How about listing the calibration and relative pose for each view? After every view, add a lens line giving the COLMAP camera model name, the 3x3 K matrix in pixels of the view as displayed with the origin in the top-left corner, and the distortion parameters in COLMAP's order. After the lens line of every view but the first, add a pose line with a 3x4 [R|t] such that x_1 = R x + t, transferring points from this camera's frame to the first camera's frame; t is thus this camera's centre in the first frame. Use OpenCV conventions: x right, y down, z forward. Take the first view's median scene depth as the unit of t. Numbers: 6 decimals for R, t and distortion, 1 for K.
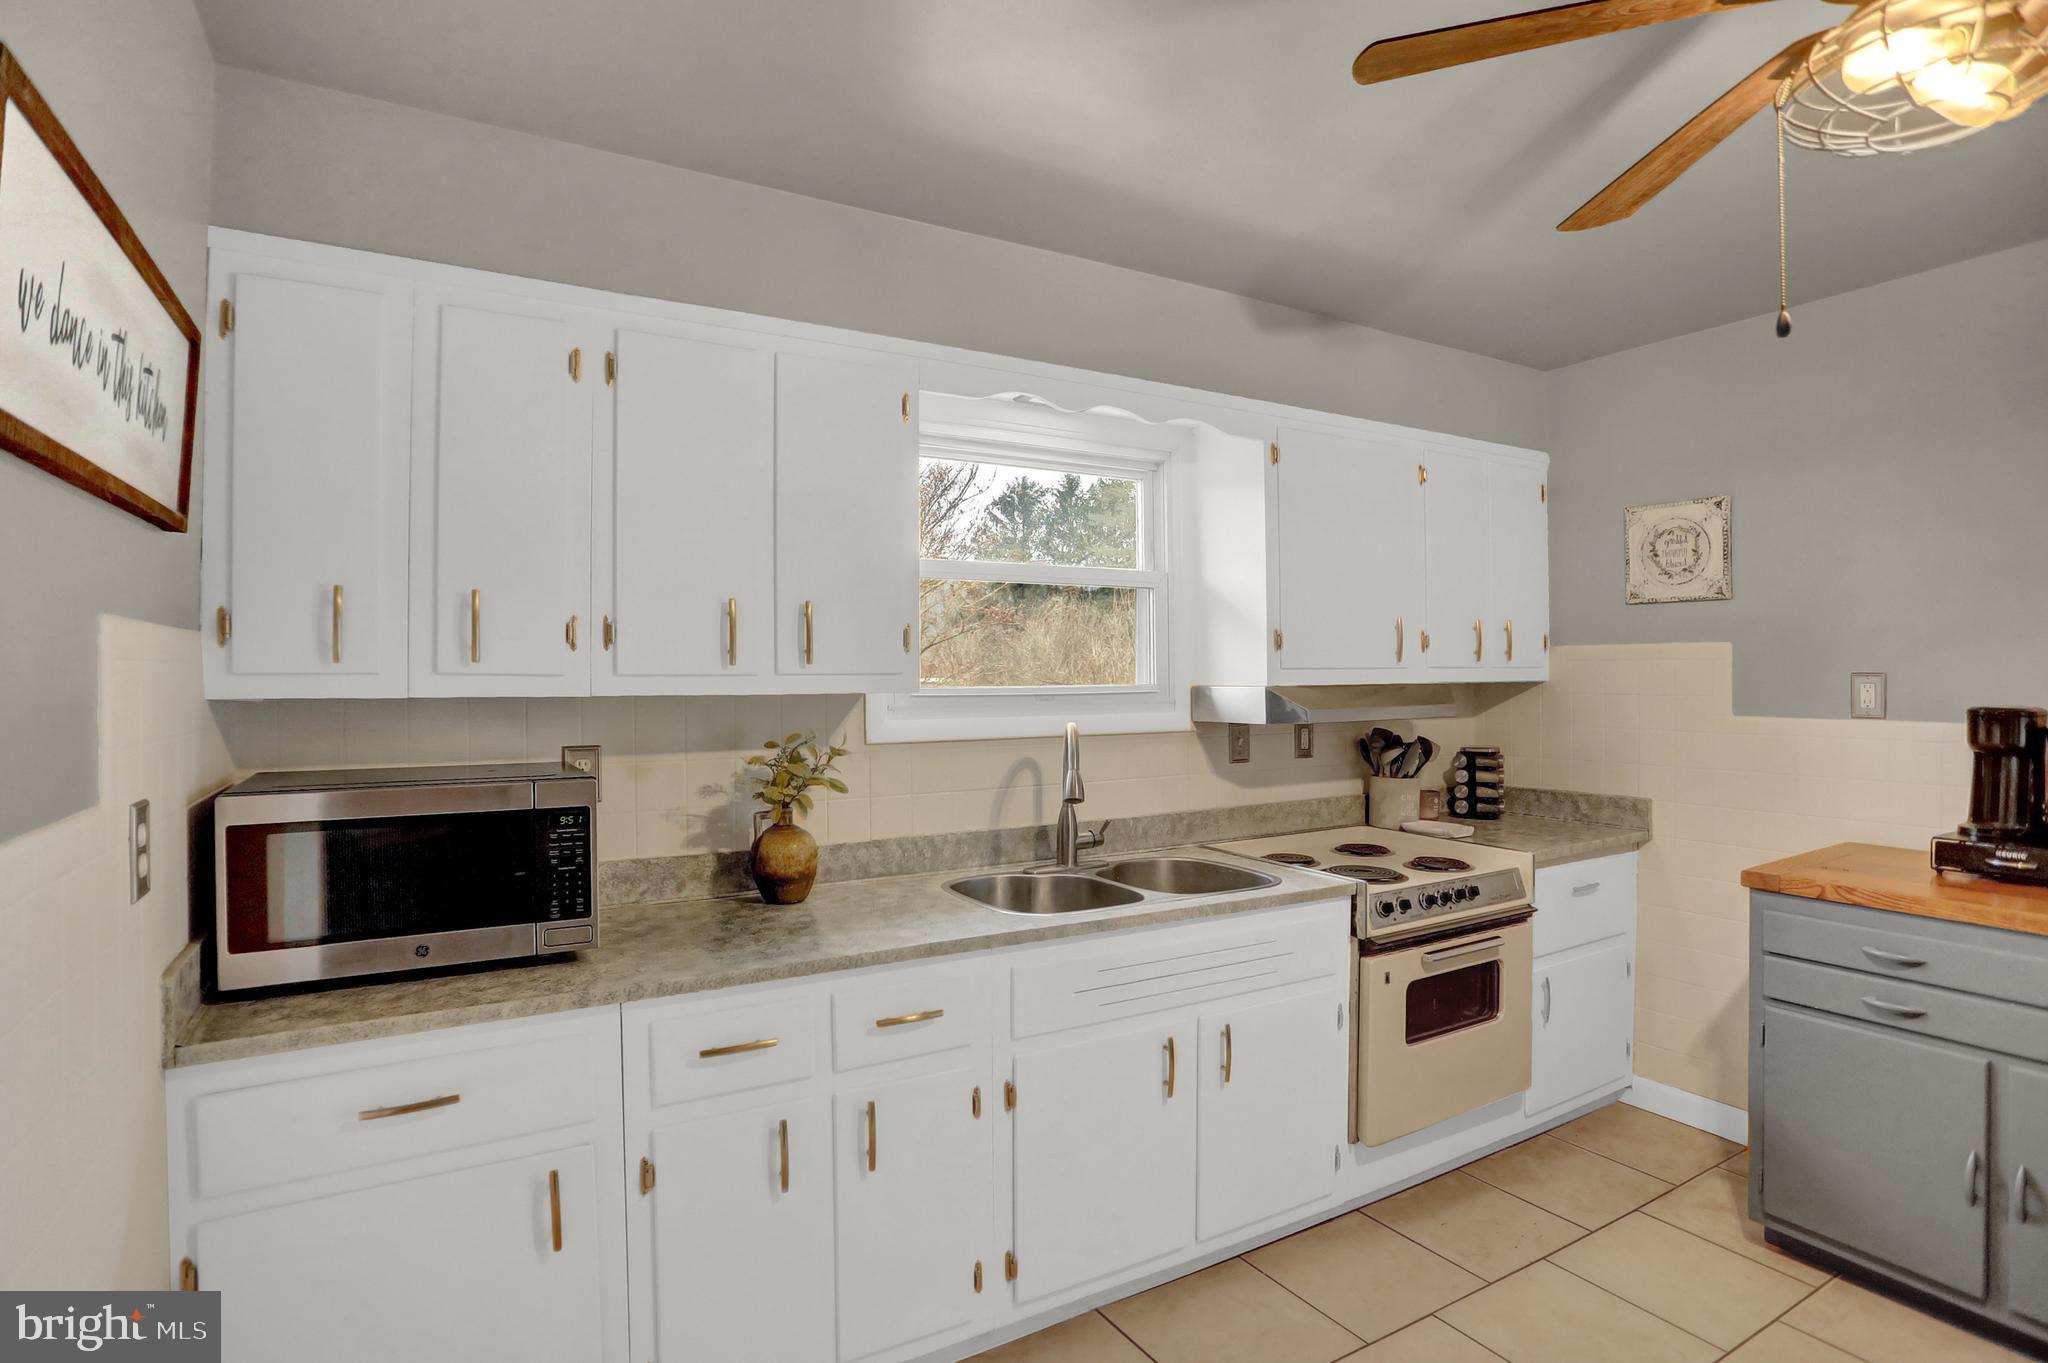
lens RADIAL K [[1024.5, 0, 1035.7], [0, 1024.5, 675.0], [0, 0, 1]] dist [-0.028570, 0.003695]
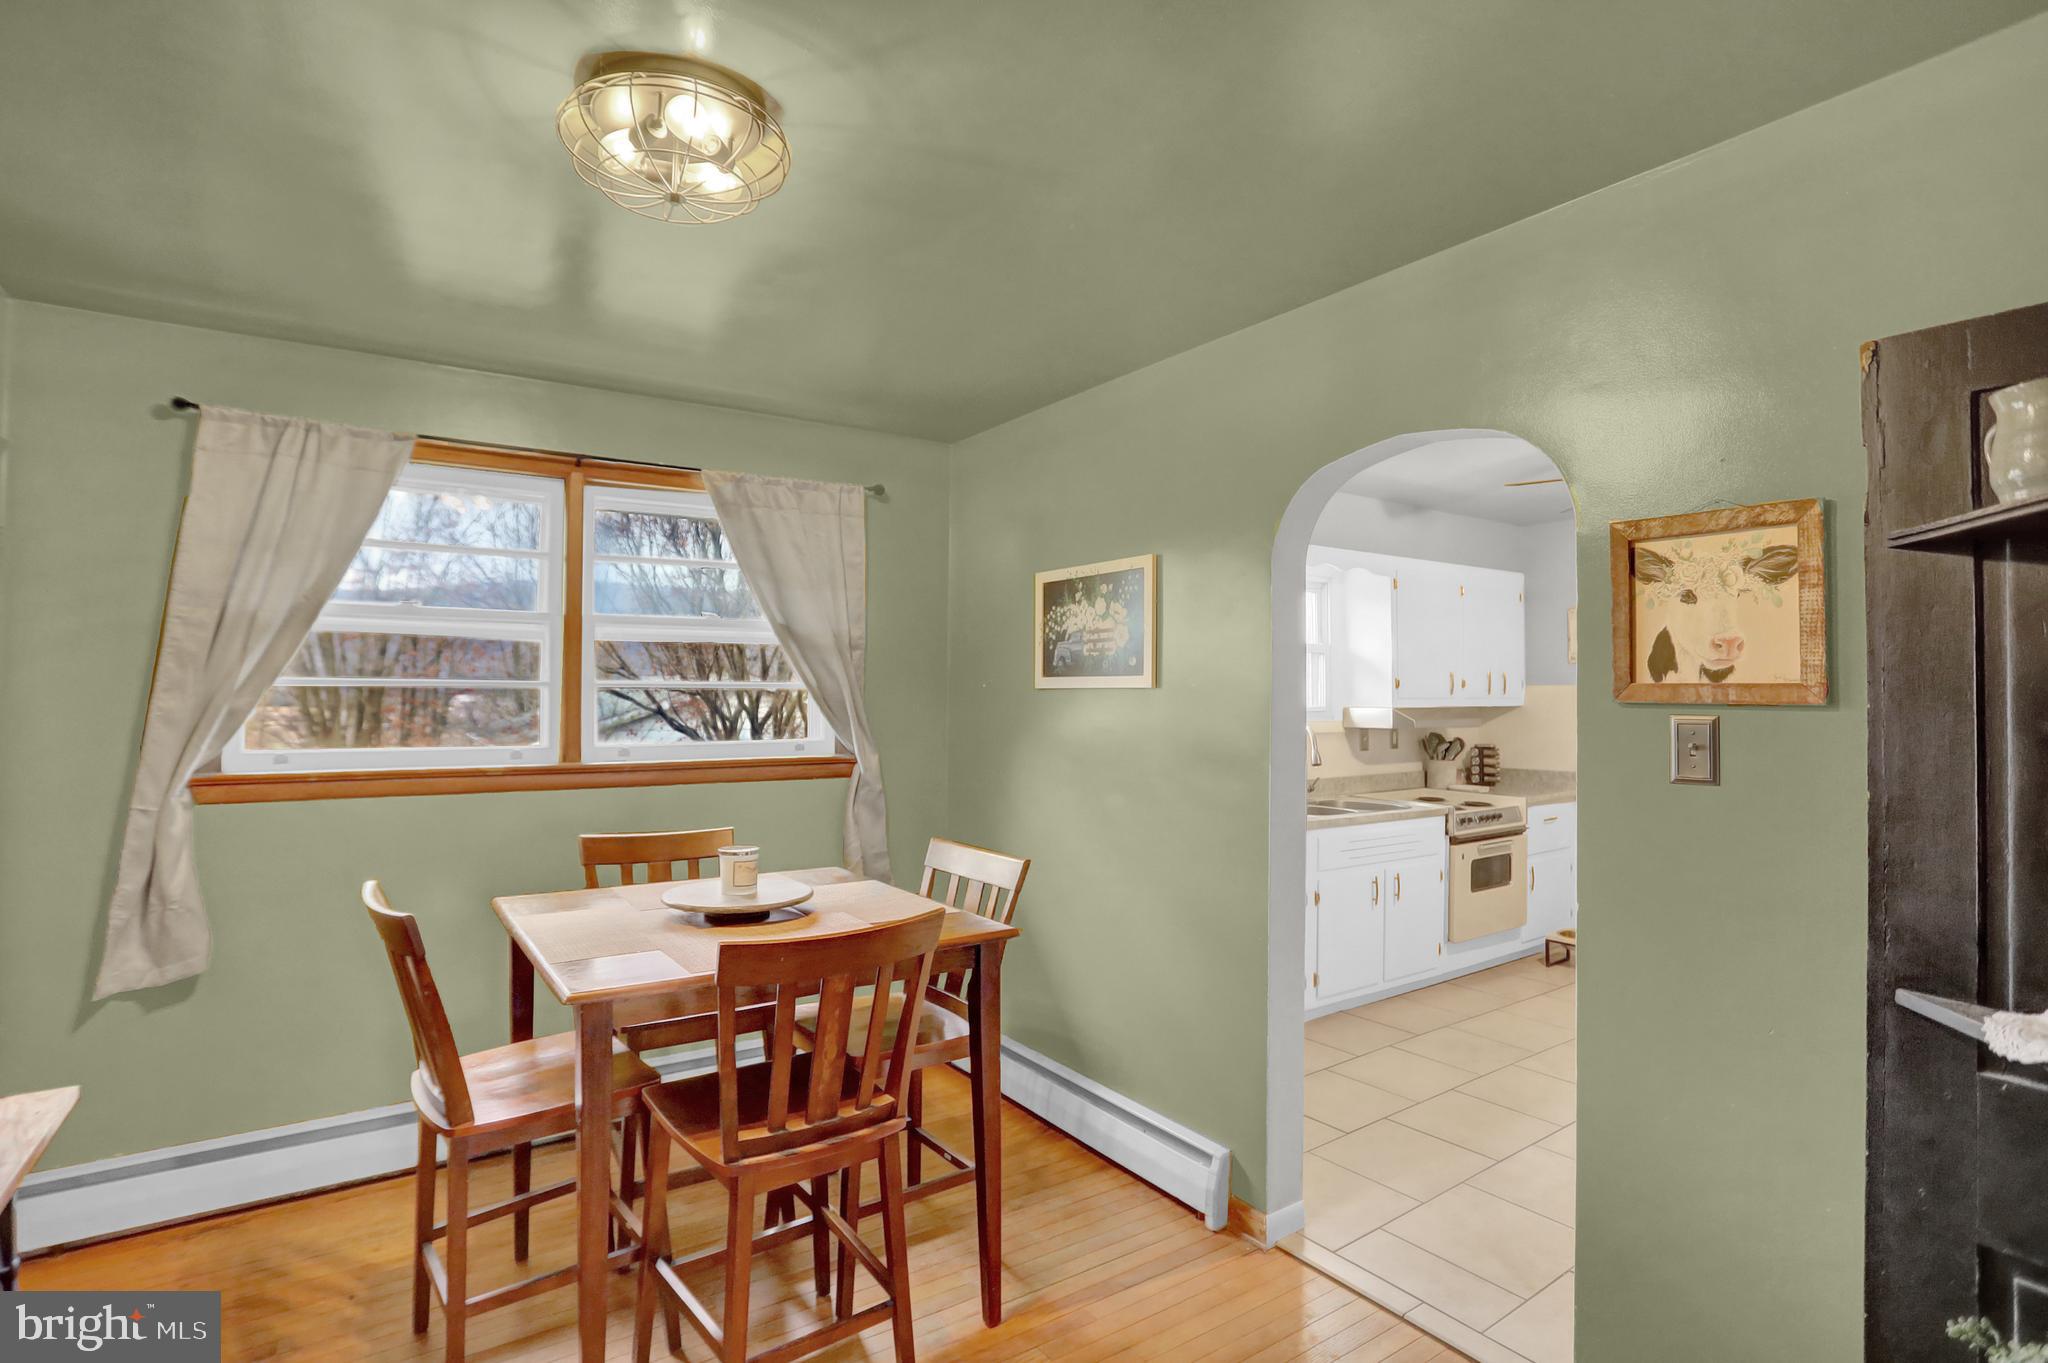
lens RADIAL K [[1024.5, 0, 1018.5], [0, 1024.5, 679.4], [0, 0, 1]] dist [-0.028570, 0.003695]
pose [[0.996416, 0.008304, 0.084181, -0.563852], [-0.006884, 0.999829, -0.017145, -0.004095], [-0.084309, 0.016504, 0.996303, -0.740352]]
